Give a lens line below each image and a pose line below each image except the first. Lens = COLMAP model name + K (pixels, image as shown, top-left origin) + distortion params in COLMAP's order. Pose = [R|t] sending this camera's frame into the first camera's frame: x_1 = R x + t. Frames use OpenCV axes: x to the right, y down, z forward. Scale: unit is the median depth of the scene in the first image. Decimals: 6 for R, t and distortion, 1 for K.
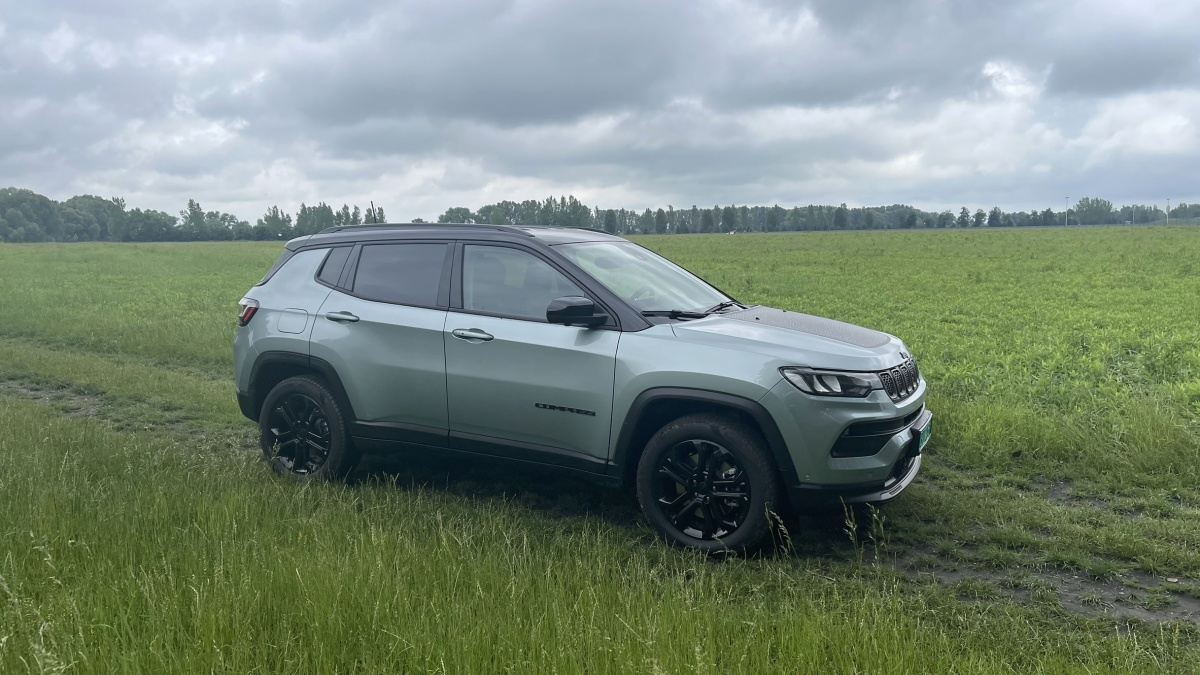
lens RADIAL K [[874.6, 0, 603.9], [0, 874.6, 332.0], [0, 0, 1]] dist [0.025580, -0.000038]
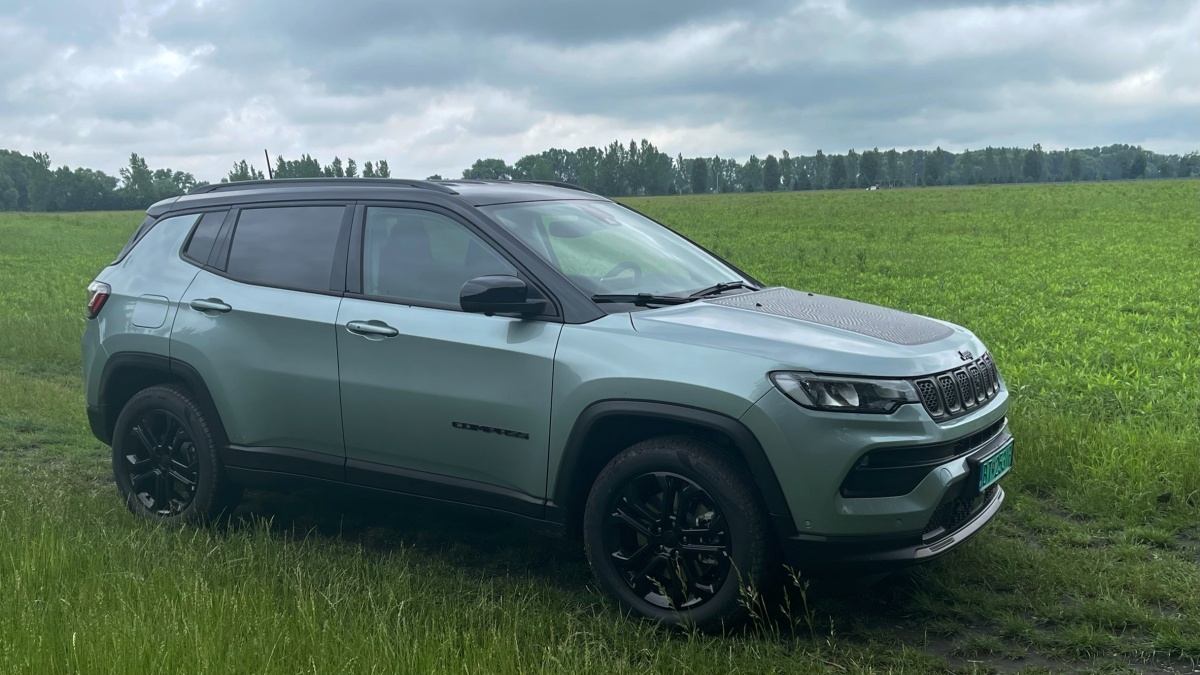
lens RADIAL K [[1221.0, 0, 595.5], [0, 1221.0, 342.6], [0, 0, 1]] dist [0.024657, 0.000000]
pose [[0.996174, -0.002157, -0.087371, 0.112901], [0.003016, 0.999948, 0.009697, 0.004753], [0.087346, -0.009924, 0.996129, -0.008534]]
